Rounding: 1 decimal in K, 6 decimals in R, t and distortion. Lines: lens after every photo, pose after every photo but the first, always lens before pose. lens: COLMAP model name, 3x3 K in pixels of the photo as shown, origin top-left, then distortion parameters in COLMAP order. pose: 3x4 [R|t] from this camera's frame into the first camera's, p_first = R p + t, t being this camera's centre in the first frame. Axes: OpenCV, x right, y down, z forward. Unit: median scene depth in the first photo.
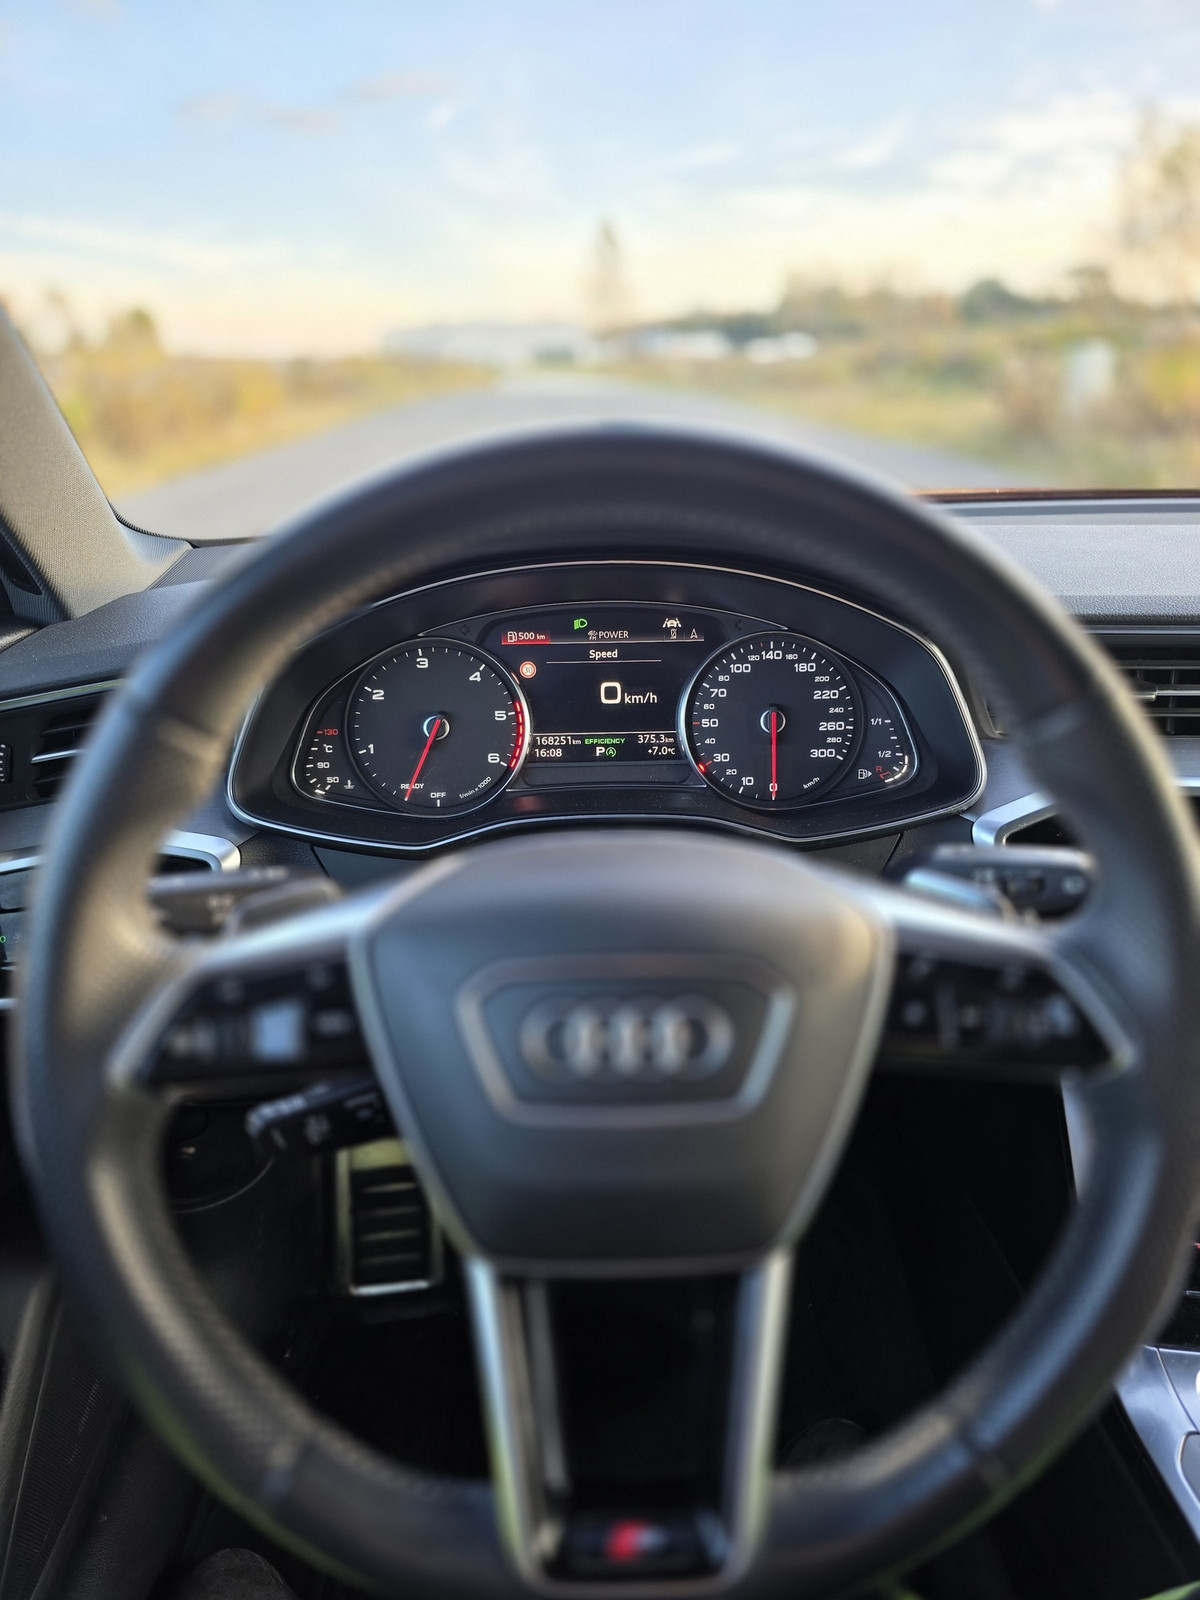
lens RADIAL K [[1089.2, 0, 600.0], [0, 1089.2, 800.0], [0, 0, 1]] dist [0.043036, -0.003238]
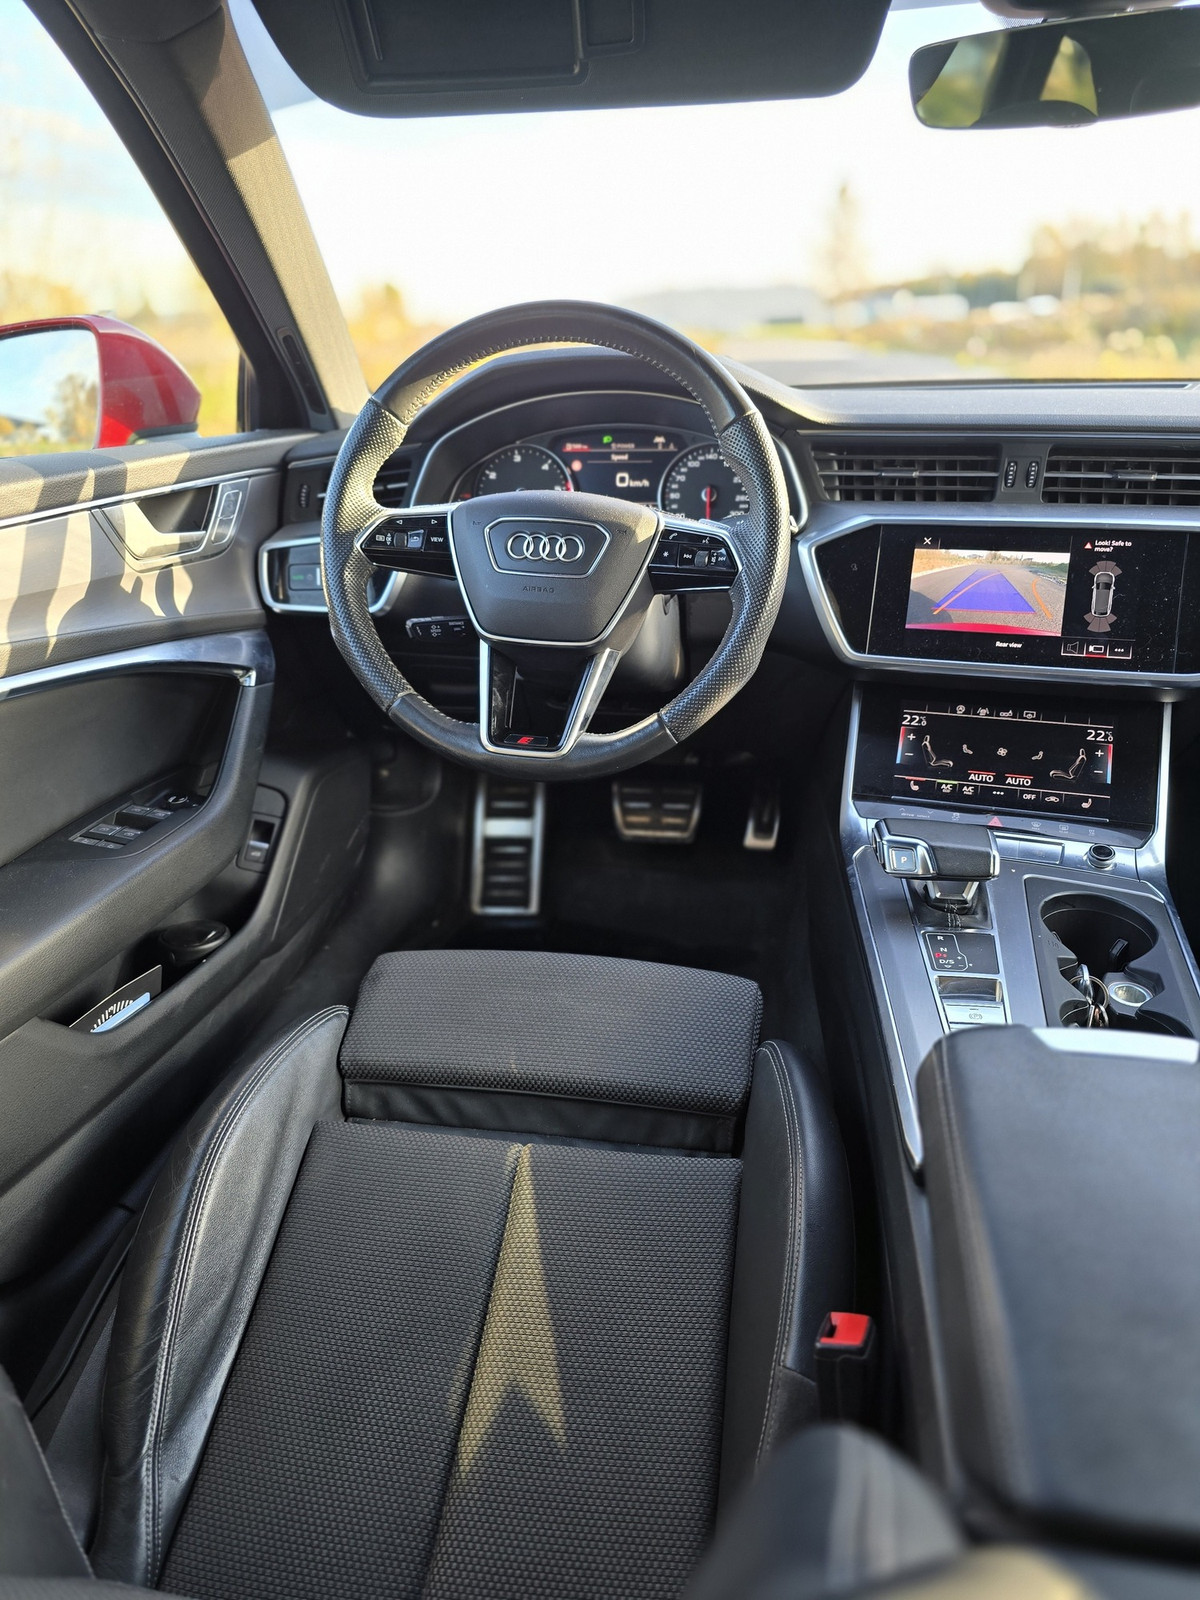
lens RADIAL K [[1089.2, 0, 600.0], [0, 1089.2, 800.0], [0, 0, 1]] dist [0.043036, -0.003238]
pose [[0.980520, 0.067934, -0.184299, 0.339713], [-0.063523, 0.997537, 0.029739, 0.371868], [0.185865, -0.017452, 0.982420, -0.756151]]
